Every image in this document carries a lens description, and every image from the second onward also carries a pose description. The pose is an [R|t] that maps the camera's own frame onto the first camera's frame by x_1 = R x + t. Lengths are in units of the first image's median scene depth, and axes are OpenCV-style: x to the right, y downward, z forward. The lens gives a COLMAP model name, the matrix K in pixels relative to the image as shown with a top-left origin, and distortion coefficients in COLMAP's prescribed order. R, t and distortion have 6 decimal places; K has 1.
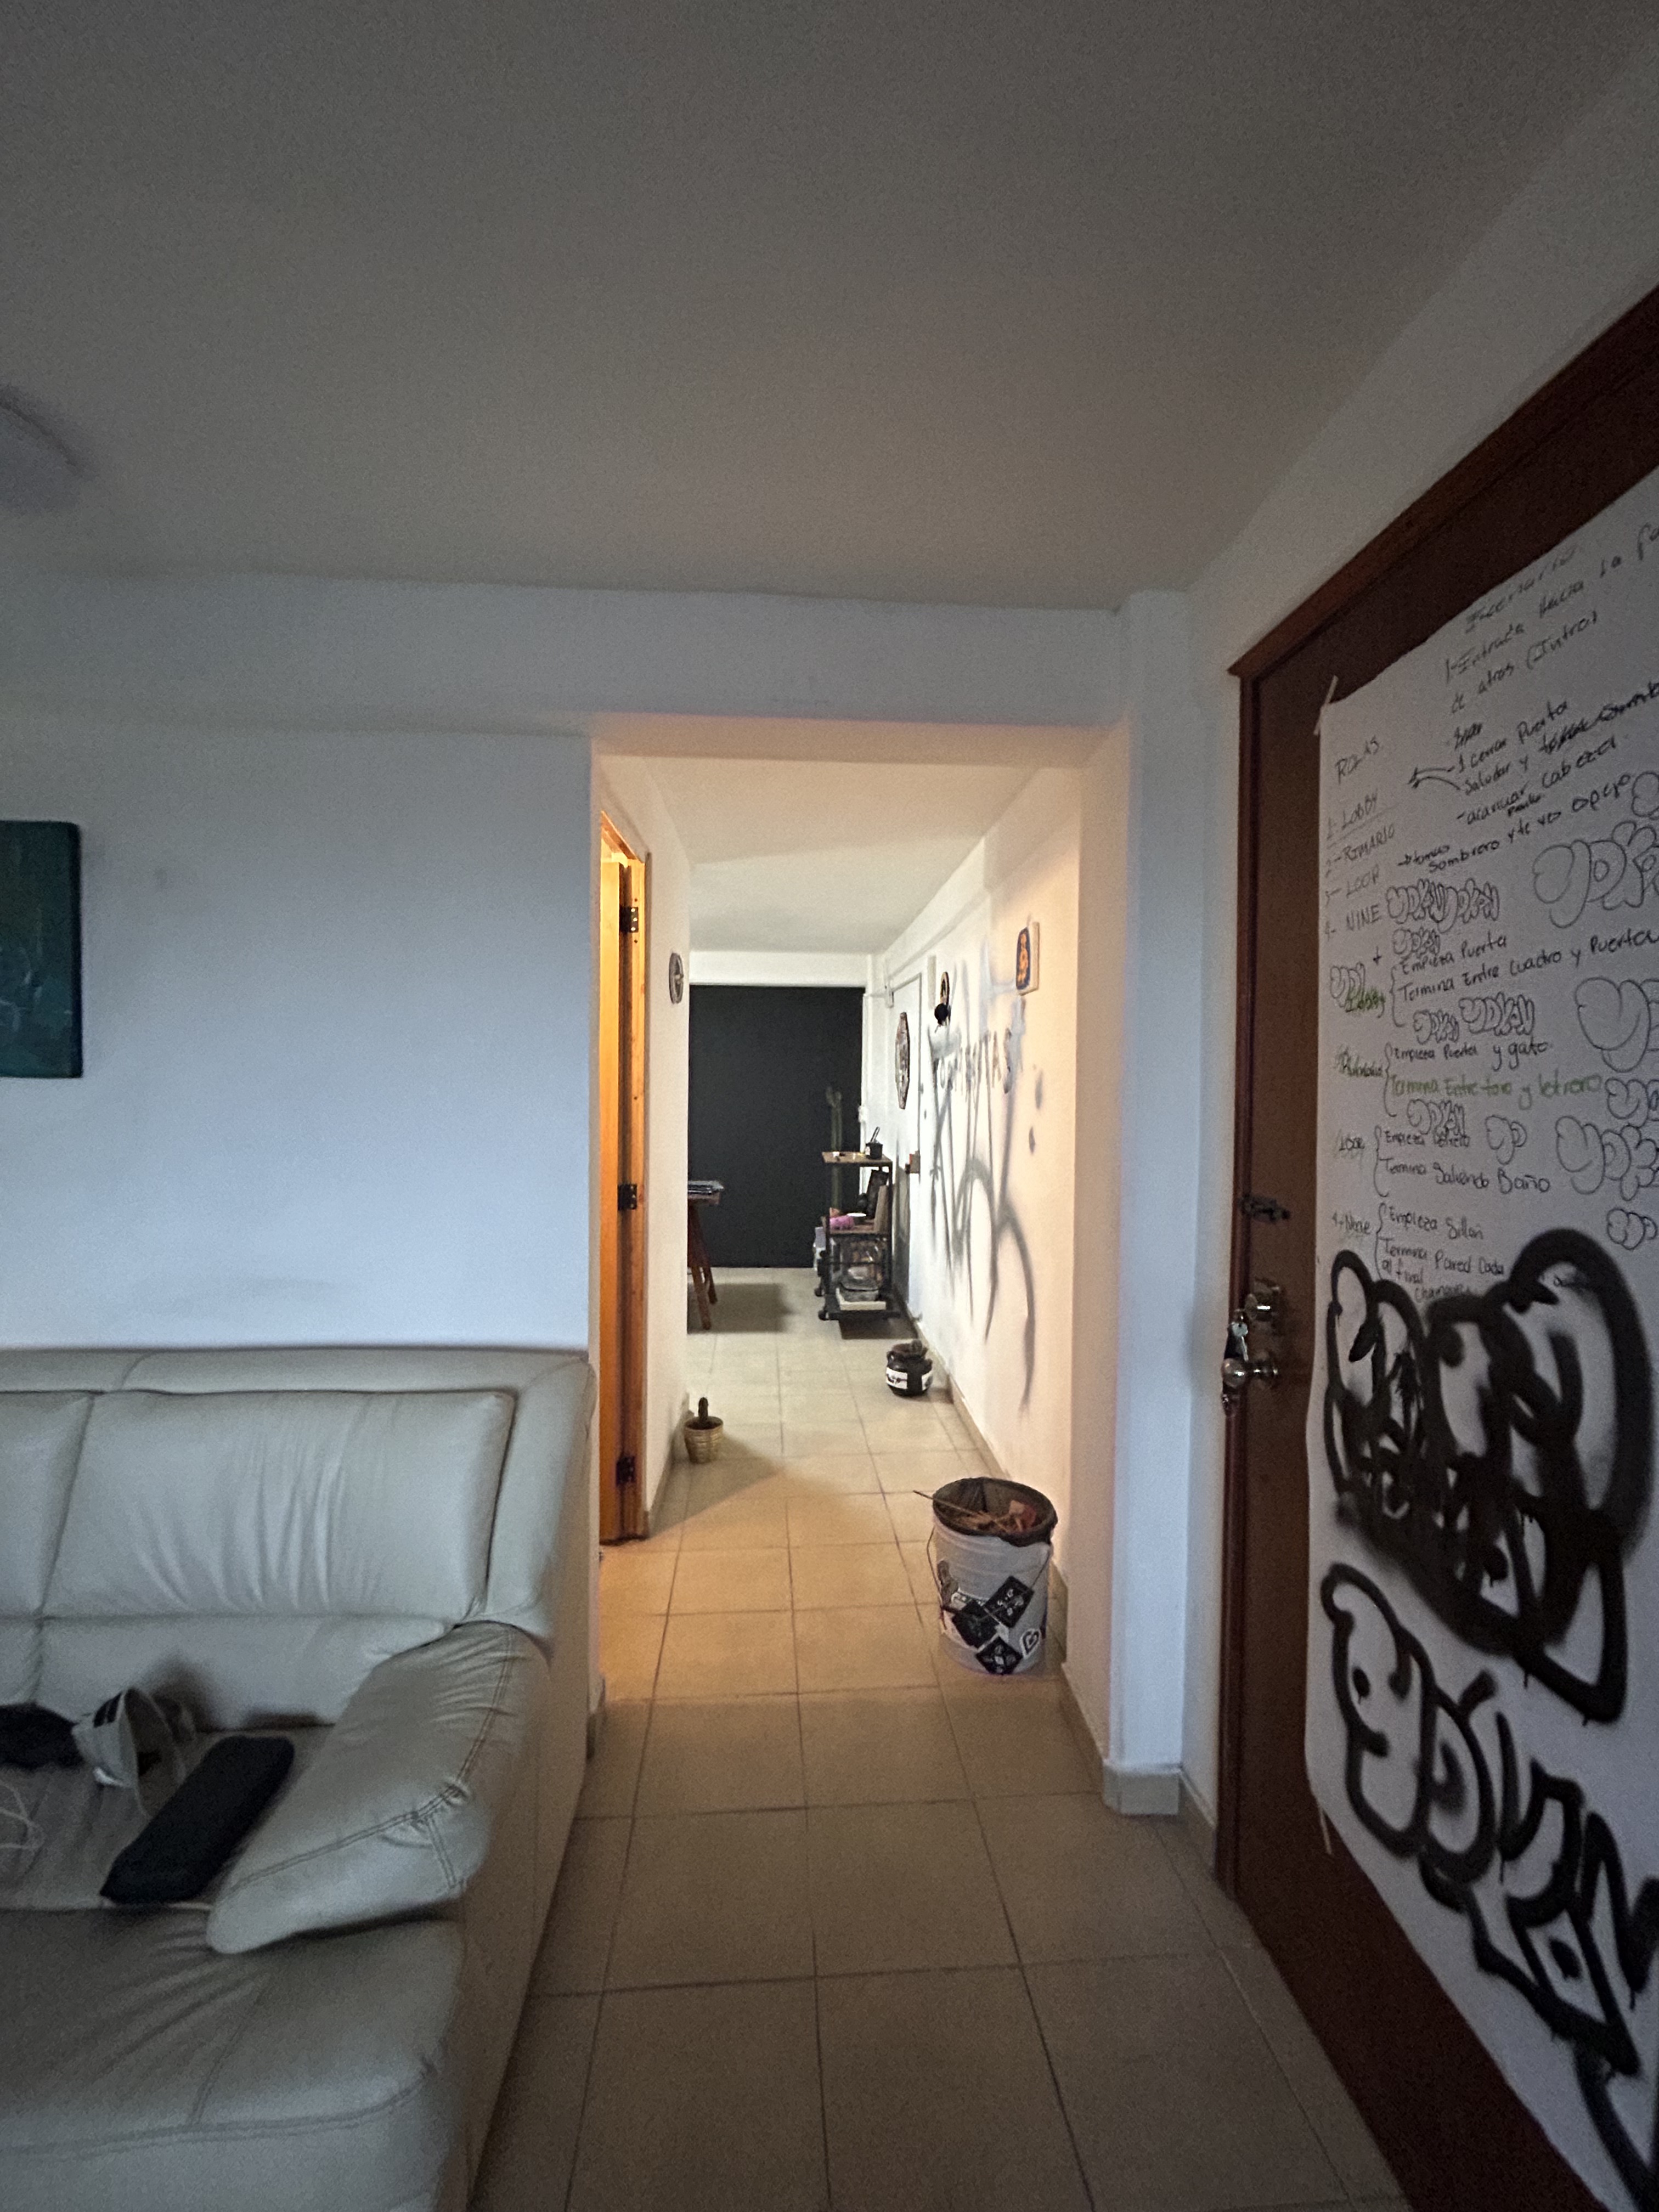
lens RADIAL K [[891.1, 0, 828.7], [0, 891.1, 1100.7], [0, 0, 1]] dist [-0.000220, -0.000001]
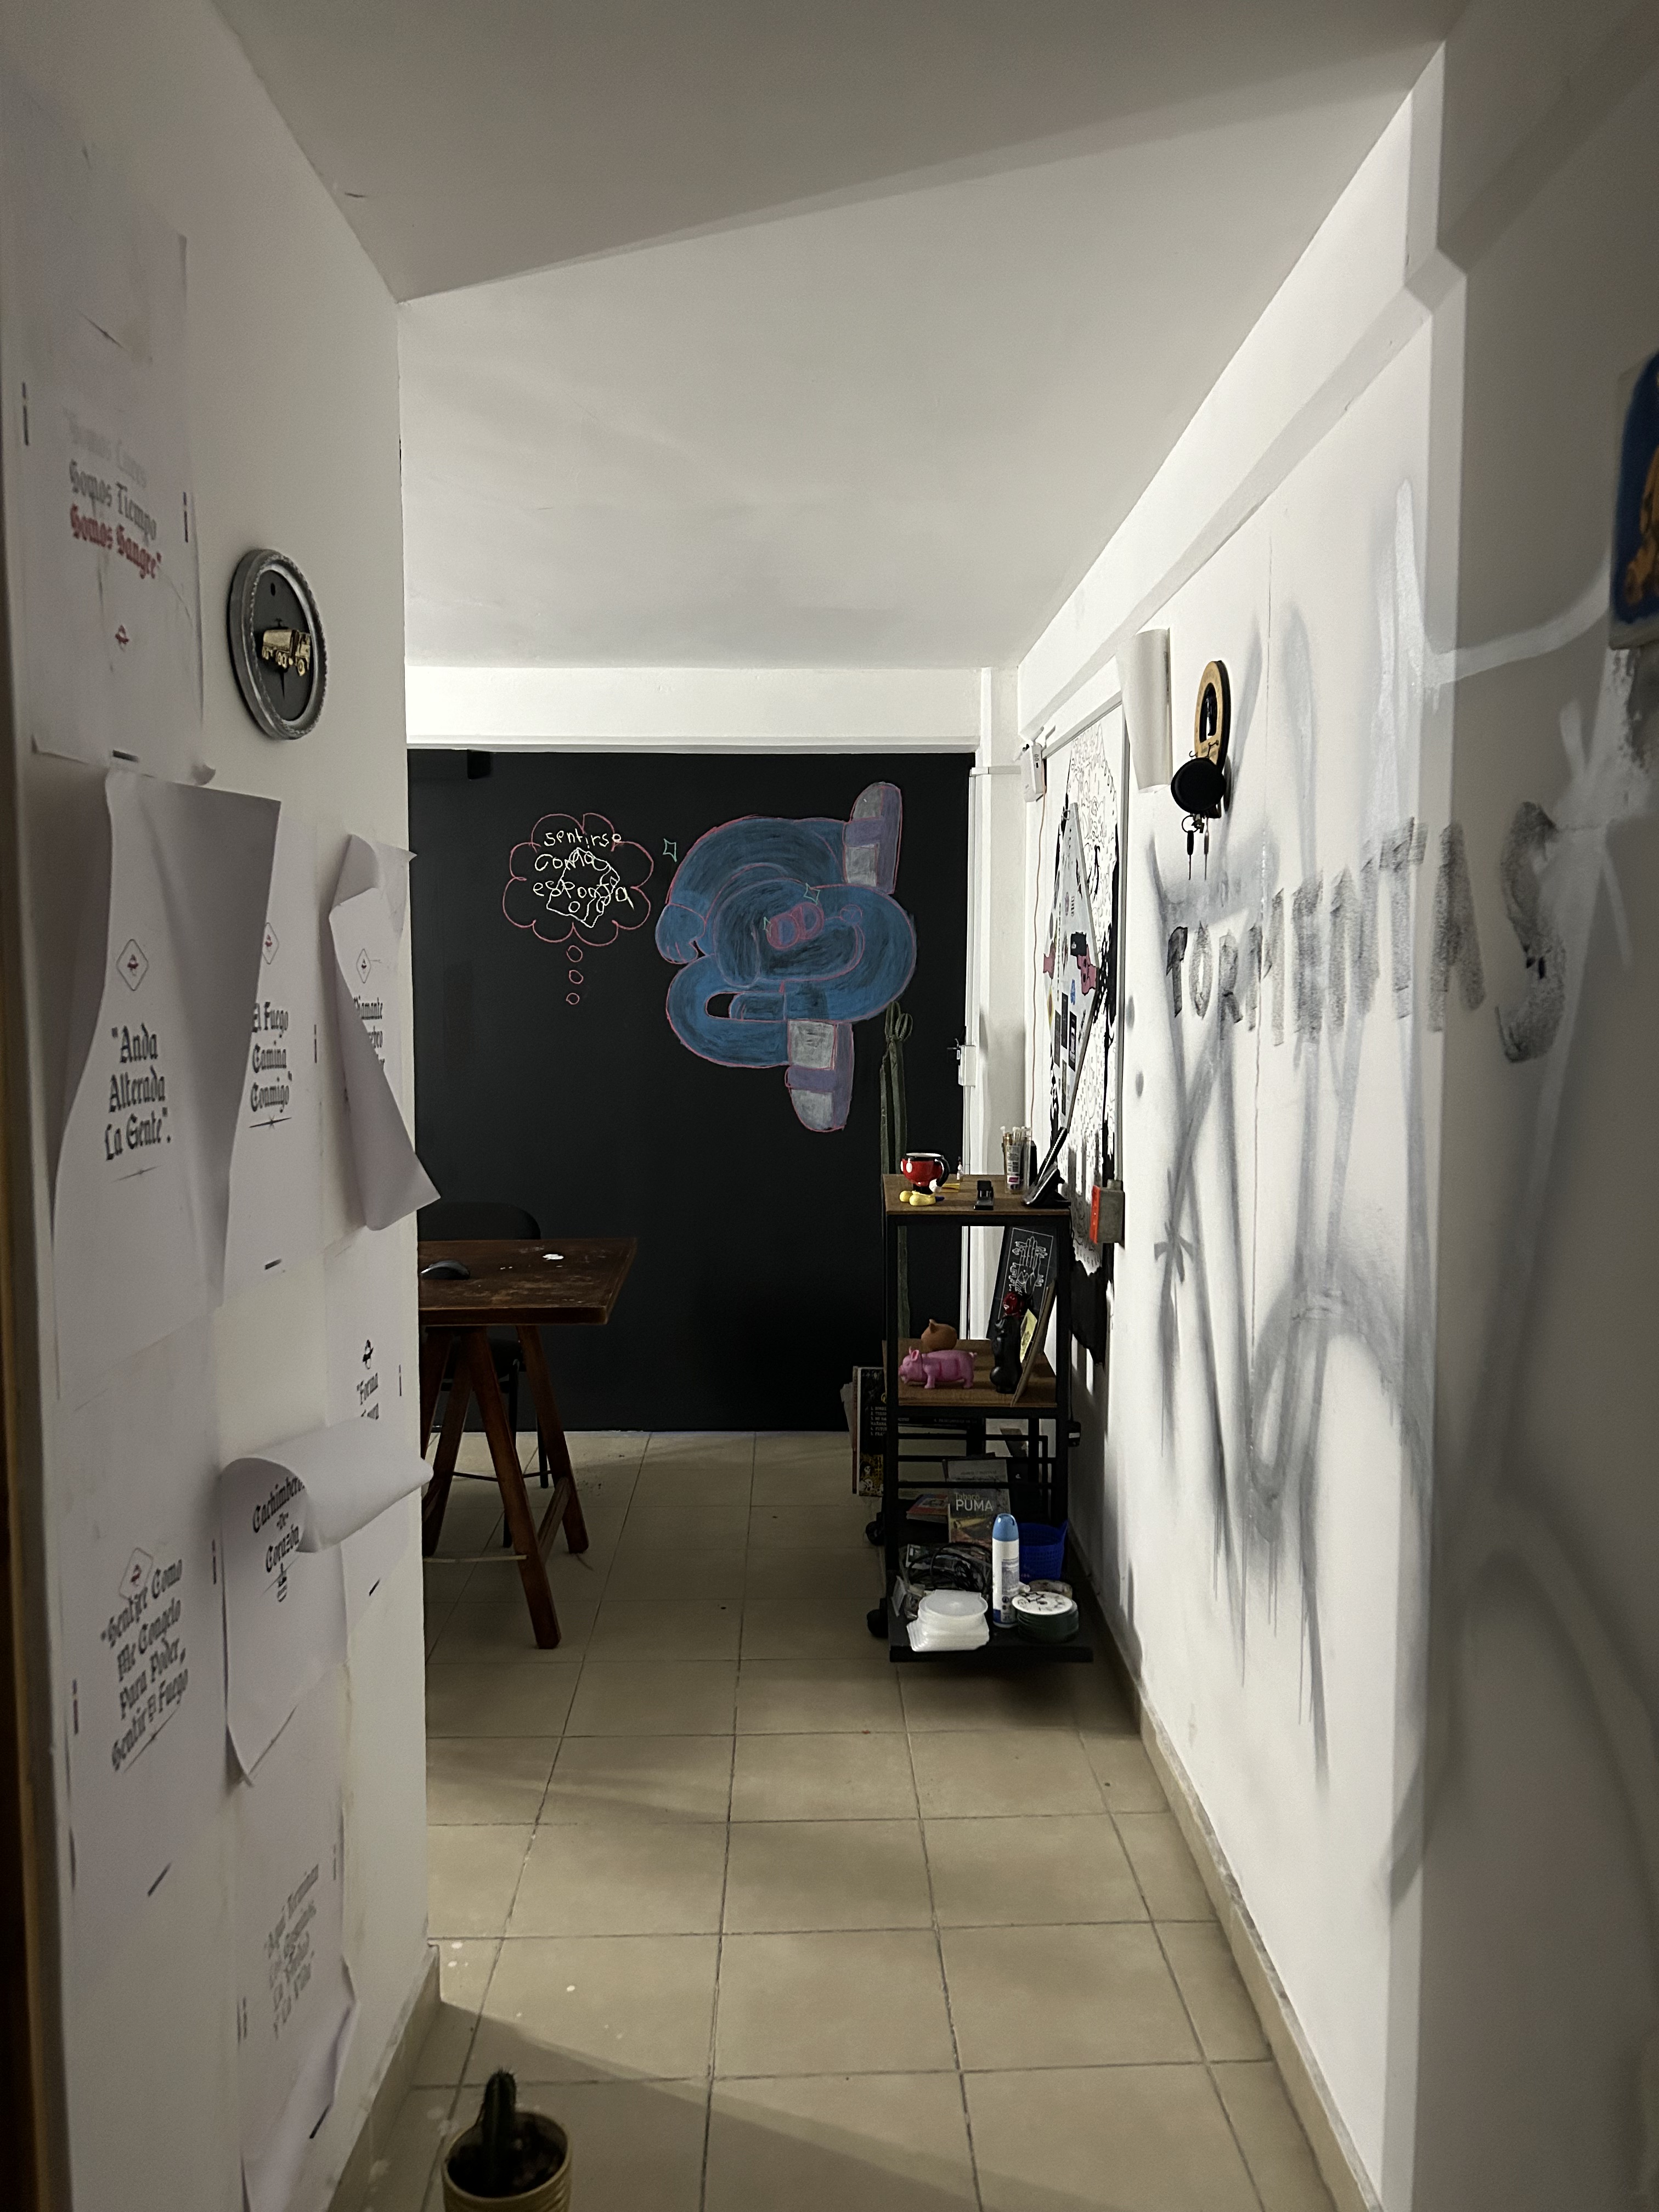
lens RADIAL K [[1679.3, 0, 830.0], [0, 1679.3, 1104.3], [0, 0, 1]] dist [0.009347, 0.000708]
pose [[0.998876, -0.004788, -0.047158, 0.016987], [0.007502, 0.998316, 0.057531, -0.017986], [0.046803, -0.057820, 0.997229, 0.352521]]
